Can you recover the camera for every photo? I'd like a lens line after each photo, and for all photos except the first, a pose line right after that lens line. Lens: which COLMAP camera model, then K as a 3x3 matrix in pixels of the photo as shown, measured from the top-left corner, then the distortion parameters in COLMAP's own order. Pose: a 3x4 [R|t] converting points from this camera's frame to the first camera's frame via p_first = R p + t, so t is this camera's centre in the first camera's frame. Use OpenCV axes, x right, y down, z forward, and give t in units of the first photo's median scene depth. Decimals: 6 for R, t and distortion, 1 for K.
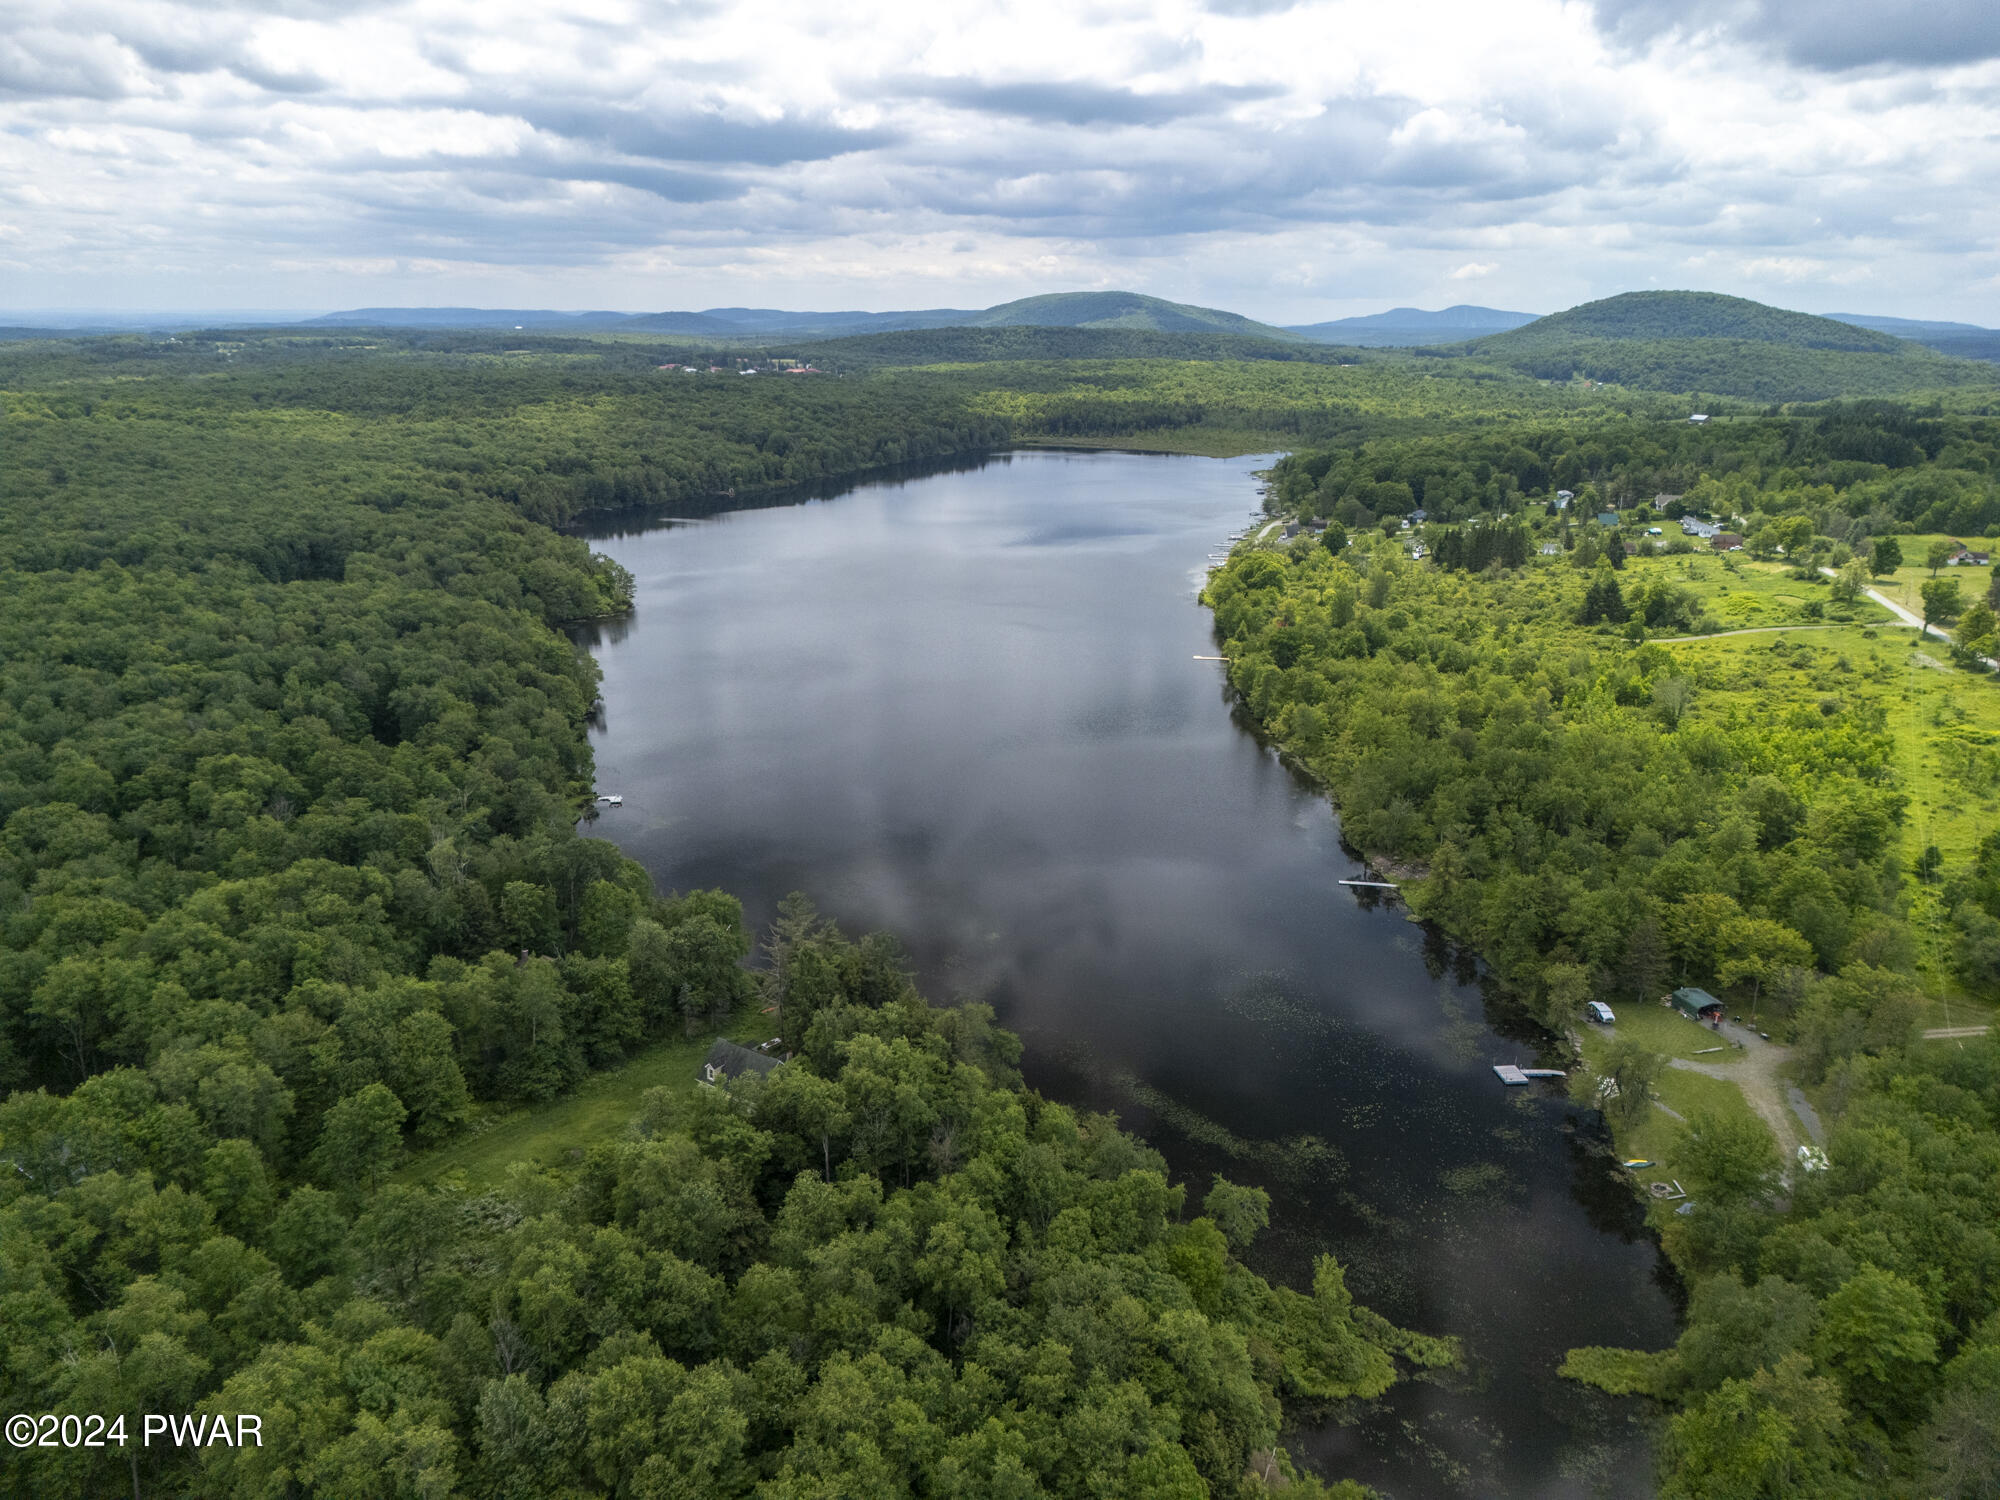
lens RADIAL K [[1461.0, 0, 1000.0], [0, 1461.0, 750.0], [0, 0, 1]] dist [0.062399, -0.052795]
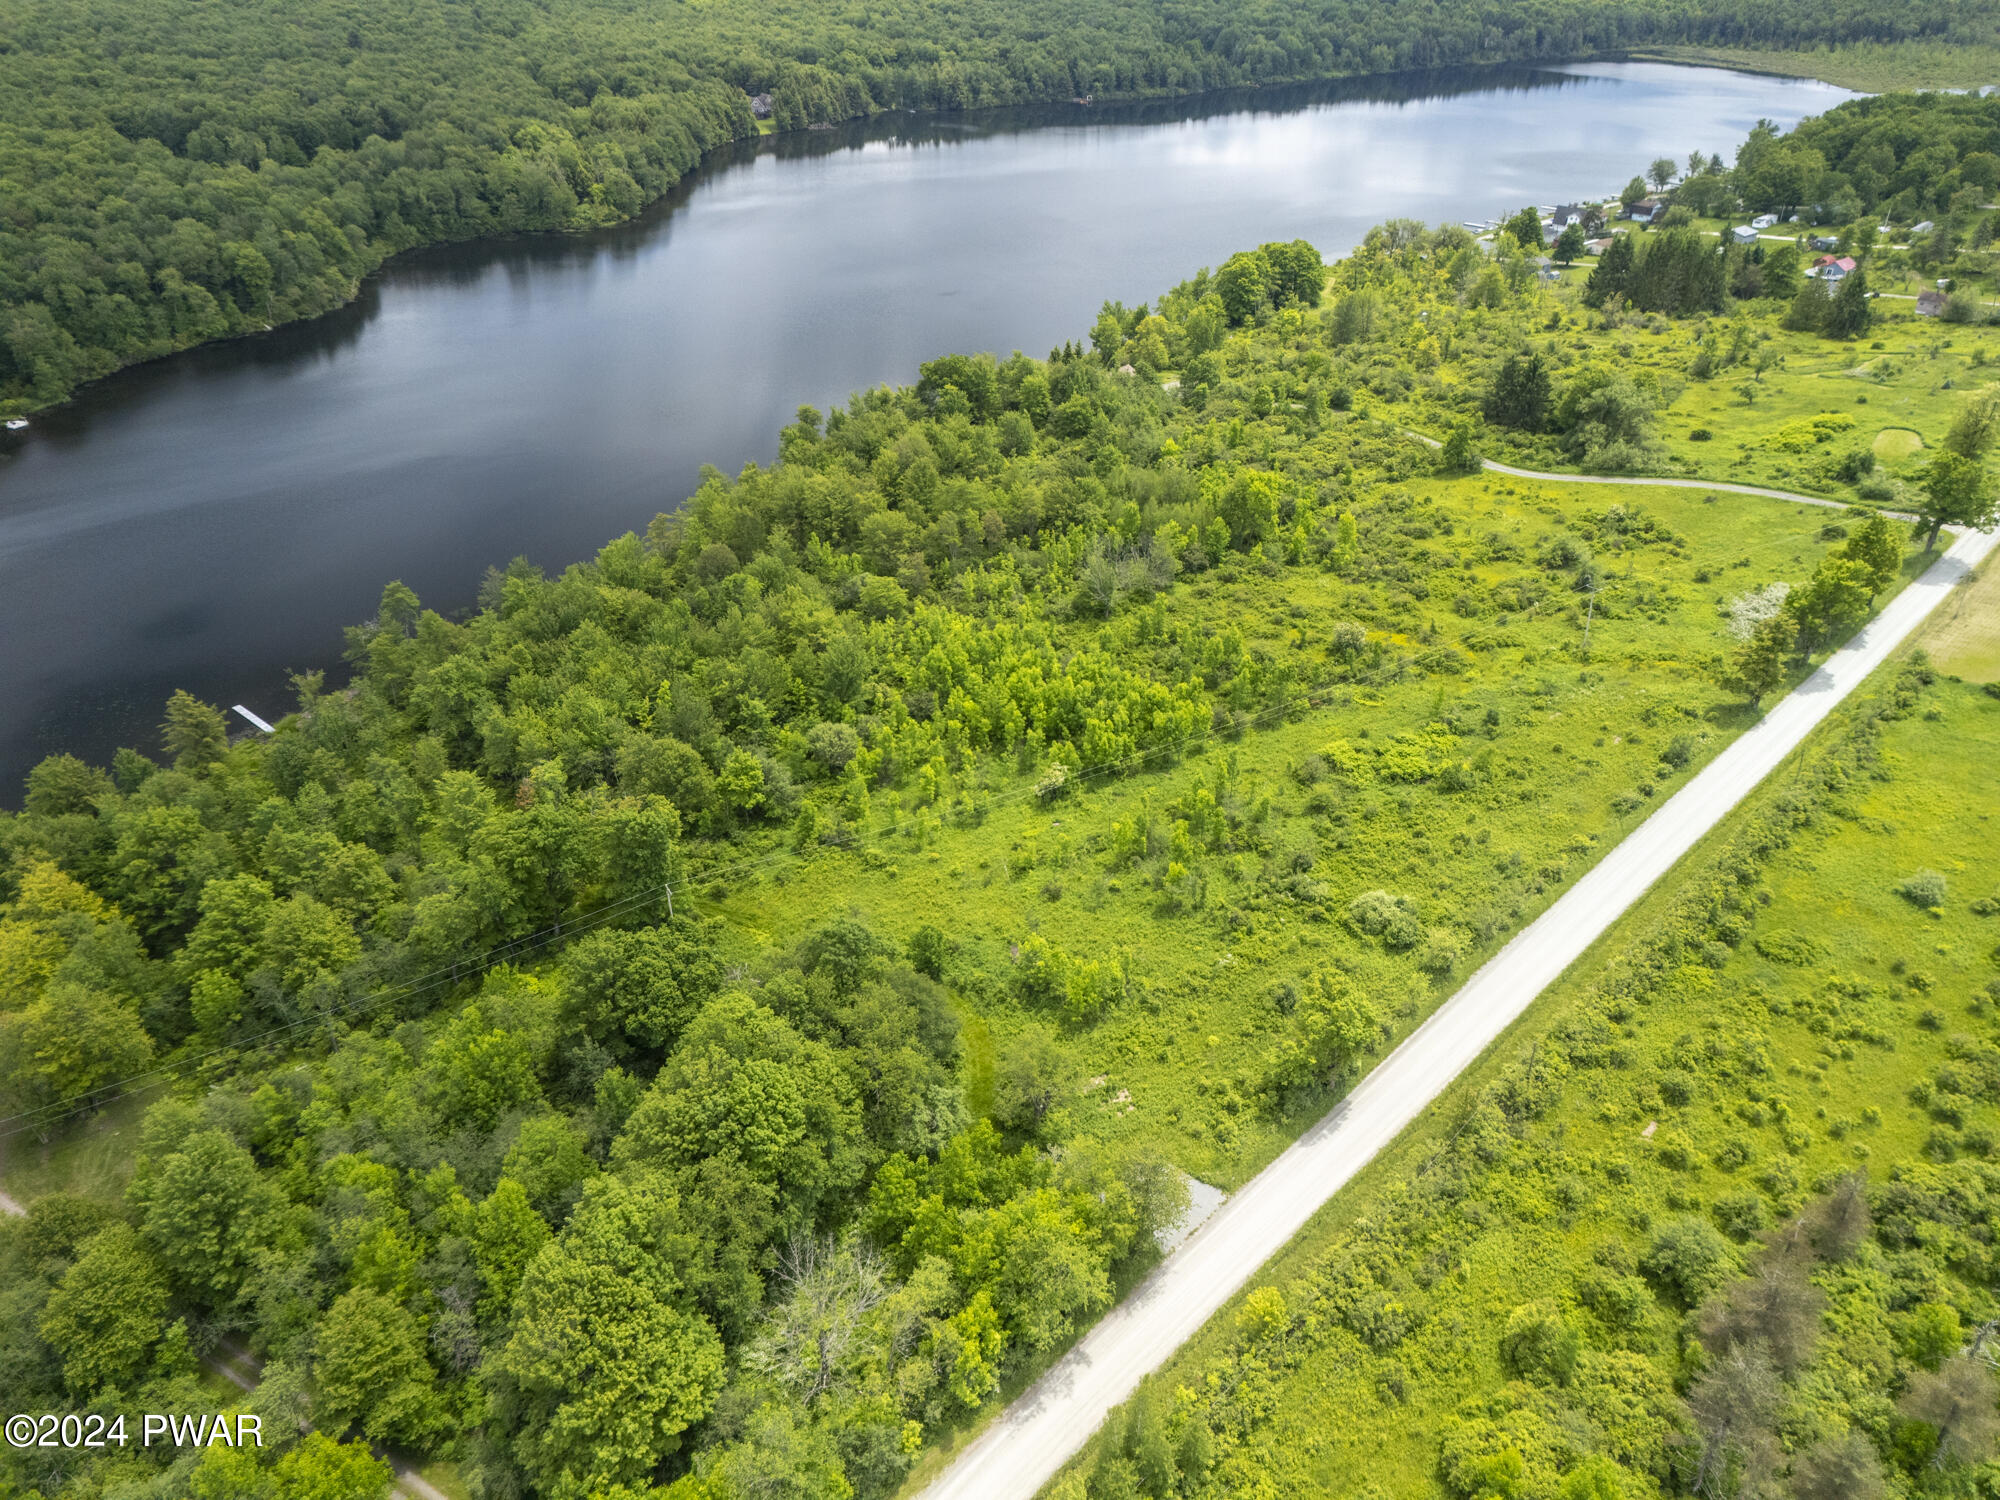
lens RADIAL K [[1461.0, 0, 1000.0], [0, 1461.0, 750.0], [0, 0, 1]] dist [0.062399, -0.052795]
pose [[0.832038, 0.280803, -0.478397, 0.085231], [-0.155584, 0.945927, 0.284633, -0.015110], [0.532454, -0.162394, 0.830735, 0.053241]]
